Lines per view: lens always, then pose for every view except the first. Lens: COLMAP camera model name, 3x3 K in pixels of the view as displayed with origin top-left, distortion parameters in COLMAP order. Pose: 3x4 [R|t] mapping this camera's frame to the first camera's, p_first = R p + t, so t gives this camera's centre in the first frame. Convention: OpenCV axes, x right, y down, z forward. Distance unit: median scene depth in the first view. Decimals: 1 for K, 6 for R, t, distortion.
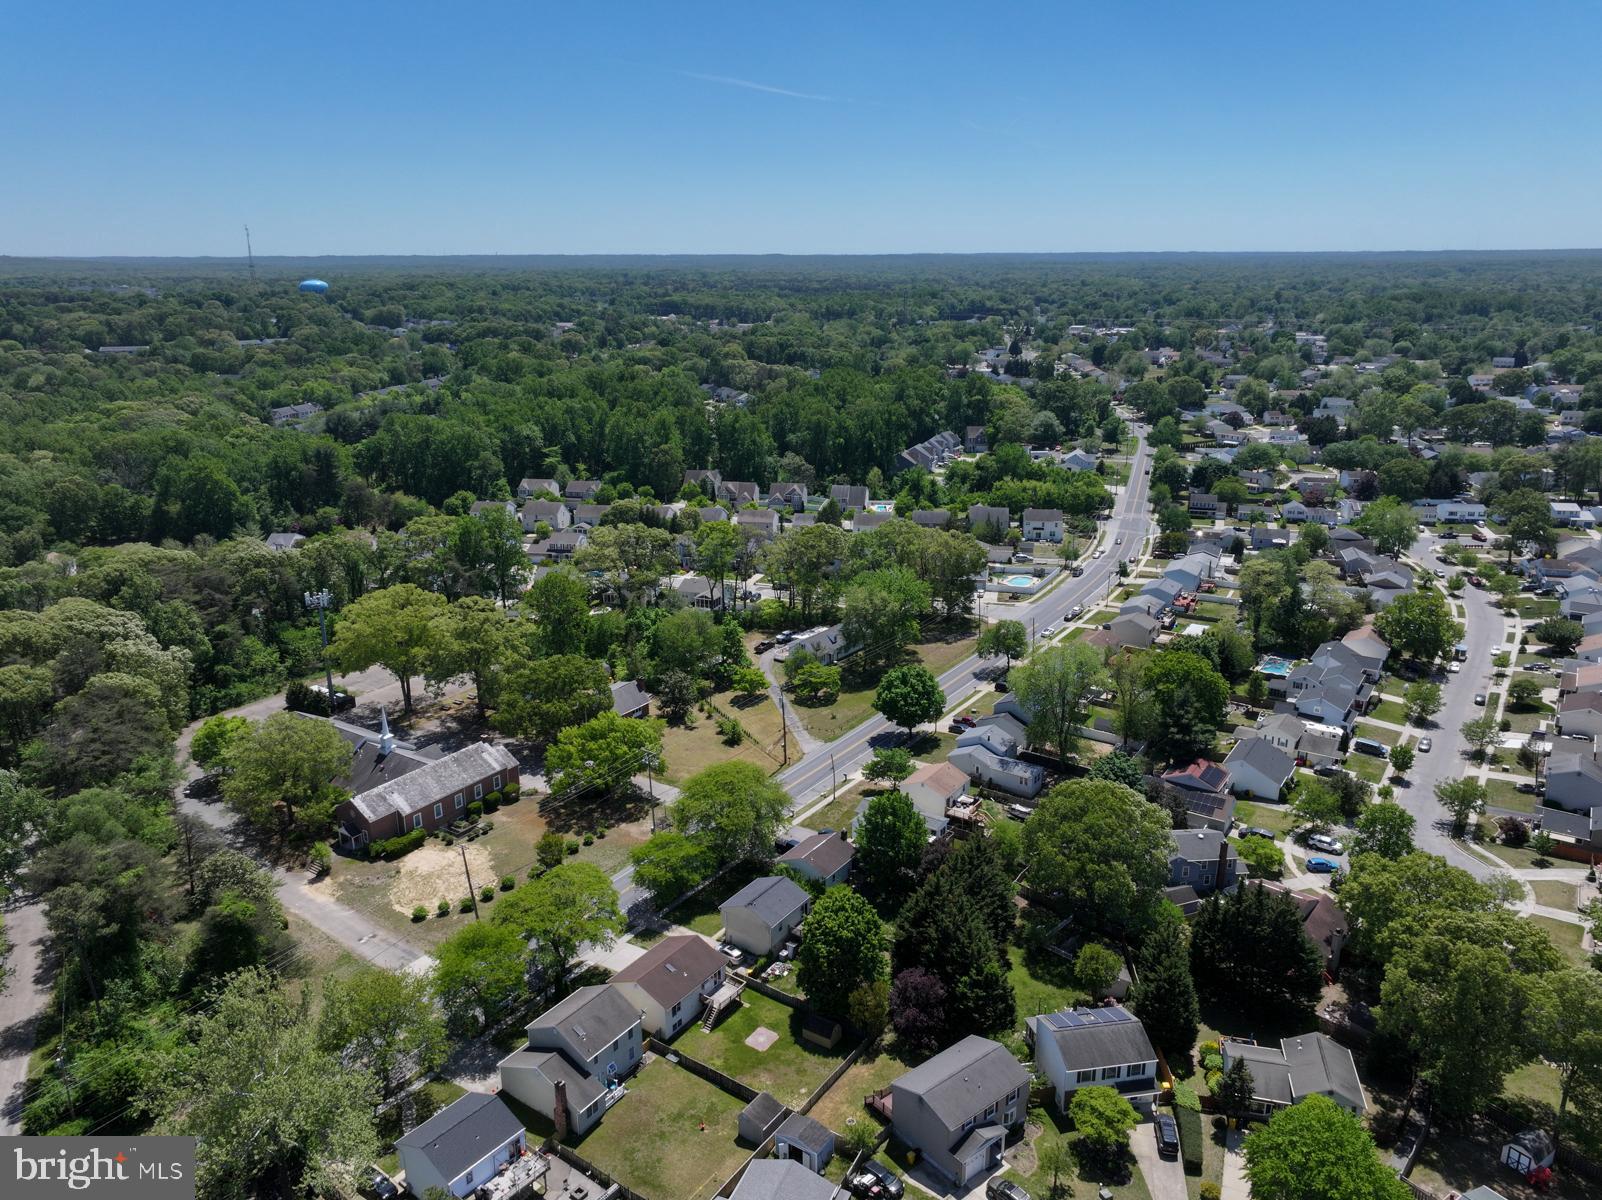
lens RADIAL K [[1121.6, 0, 801.0], [0, 1121.6, 600.0], [0, 0, 1]] dist [0.003547, -0.001436]
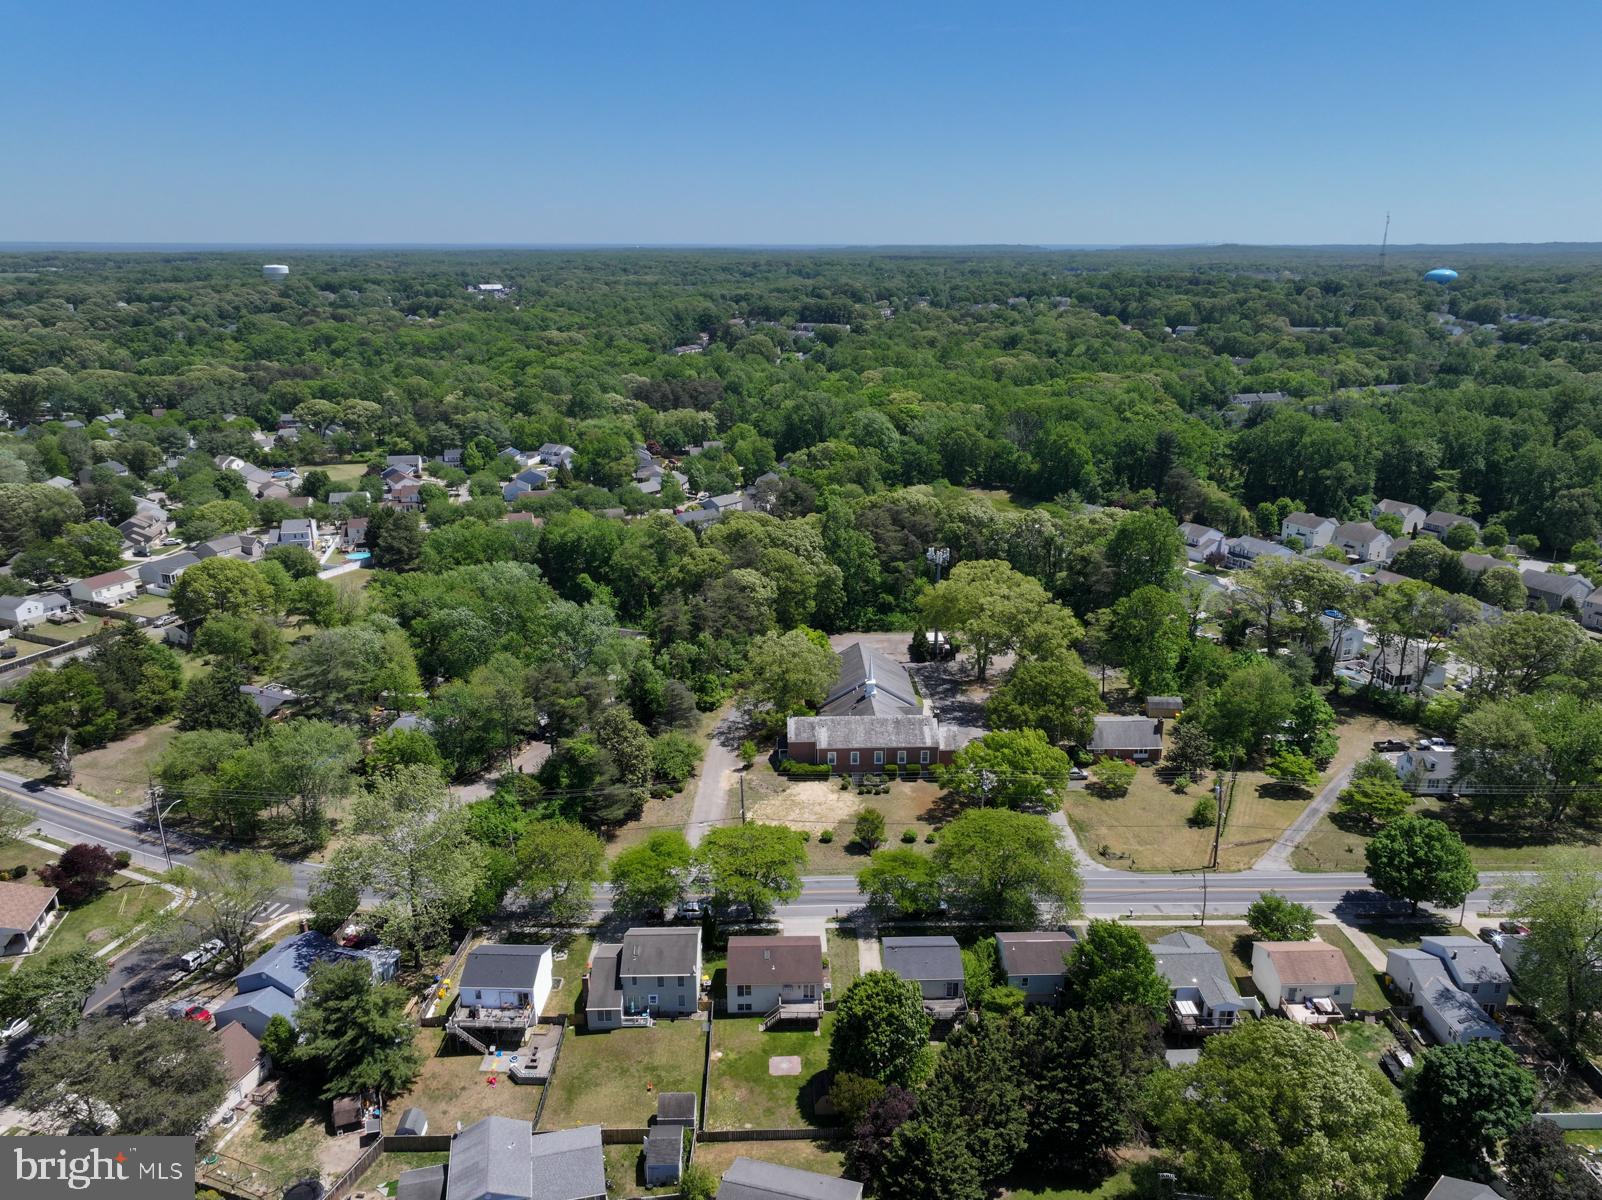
lens RADIAL K [[1121.6, 0, 801.0], [0, 1121.6, 600.0], [0, 0, 1]] dist [0.003547, -0.001436]
pose [[0.588957, 0.246198, -0.769751, 0.437651], [-0.238791, 0.962955, 0.125287, -0.081153], [0.772081, 0.110021, 0.625929, 0.264415]]
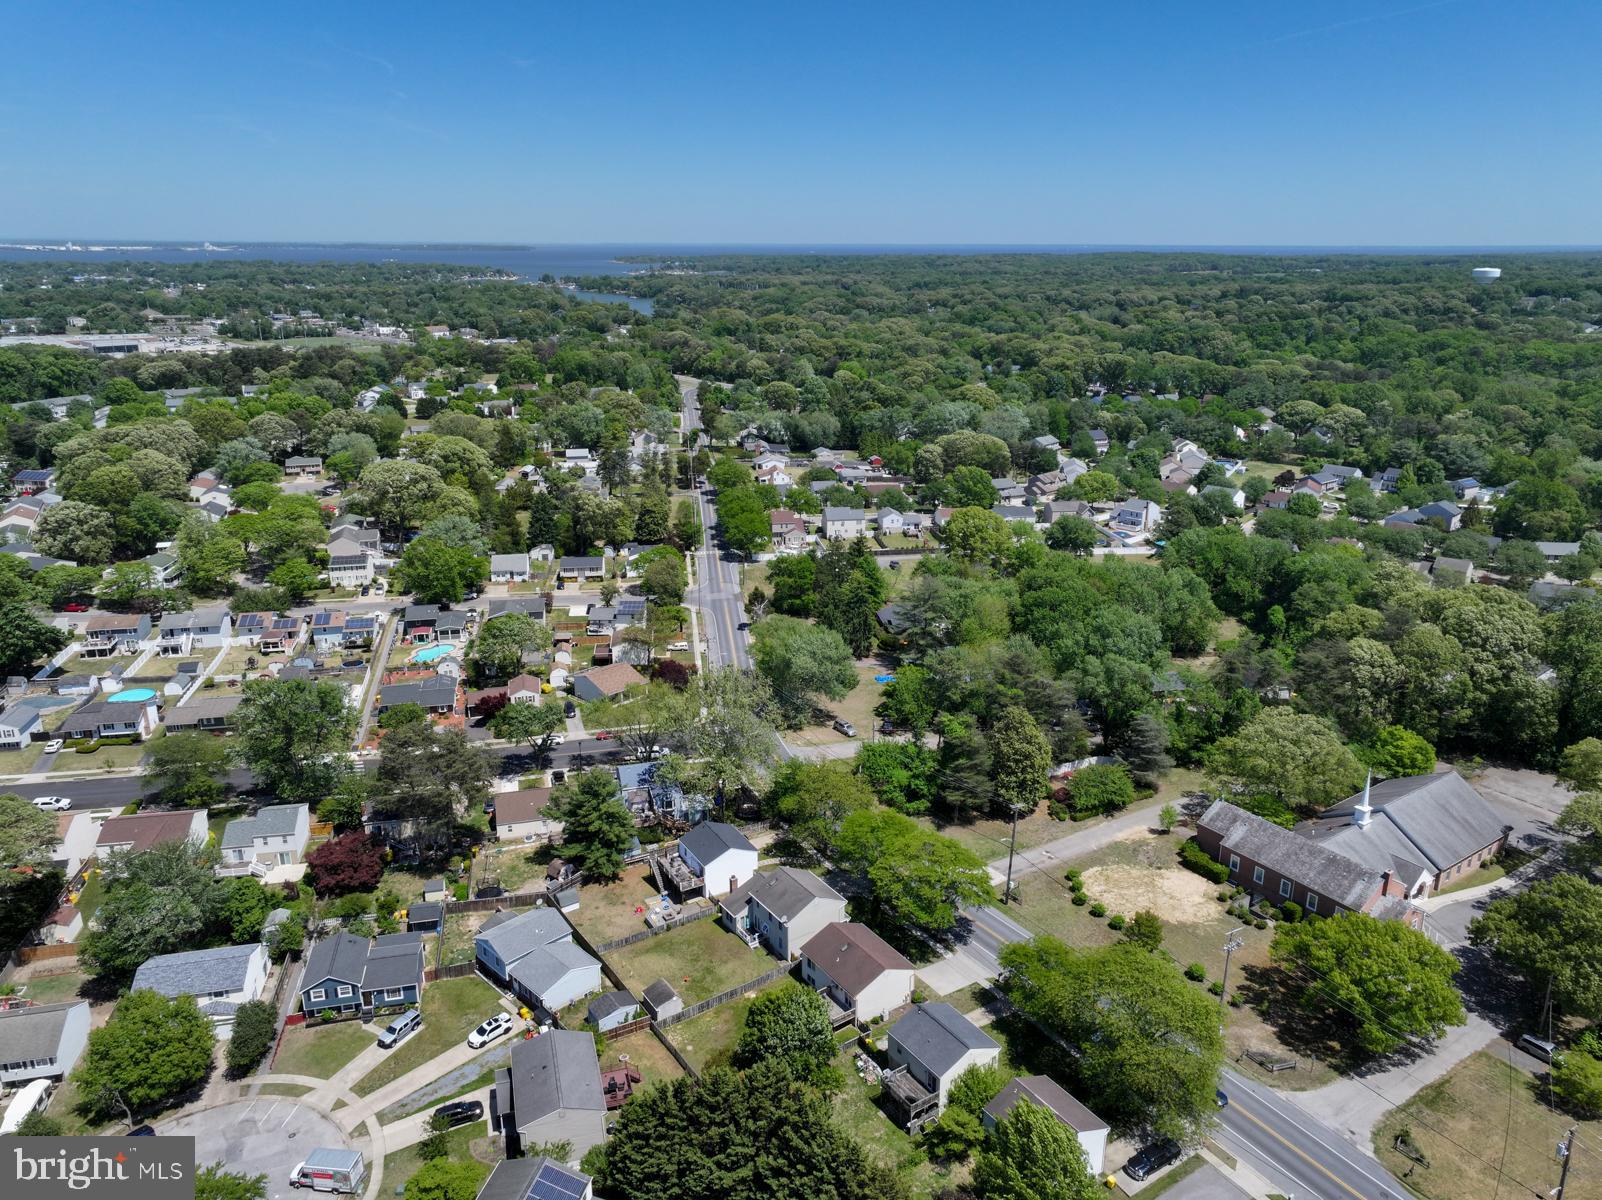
lens RADIAL K [[1121.6, 0, 801.0], [0, 1121.6, 600.0], [0, 0, 1]] dist [0.003547, -0.001436]
pose [[-0.363585, 0.282174, -0.887797, 0.512614], [-0.276791, 0.877258, 0.392180, -0.239504], [0.889490, 0.388325, -0.240855, 0.804954]]
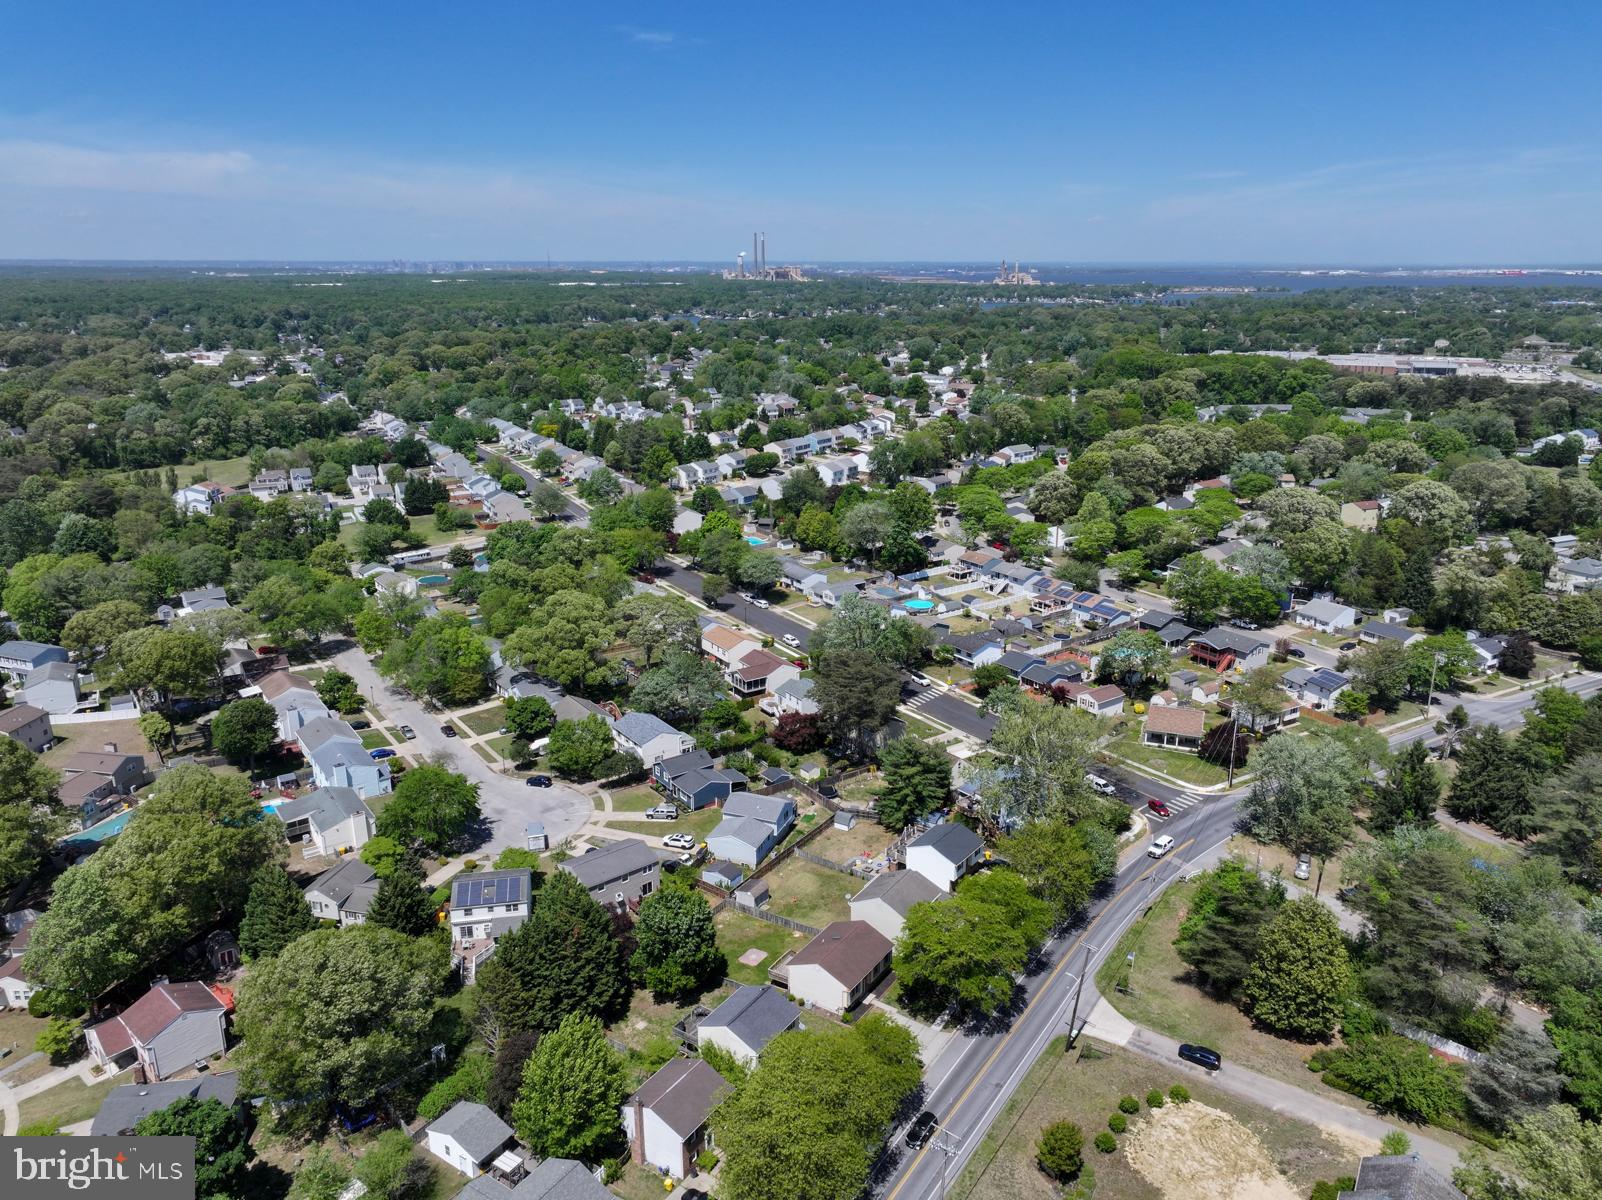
lens RADIAL K [[1121.6, 0, 801.0], [0, 1121.6, 600.0], [0, 0, 1]] dist [0.003547, -0.001436]
pose [[-0.999729, 0.009813, -0.021115, -0.067895], [-0.003530, 0.832494, 0.554022, -0.390400], [0.023015, 0.553947, -0.832234, 1.276050]]
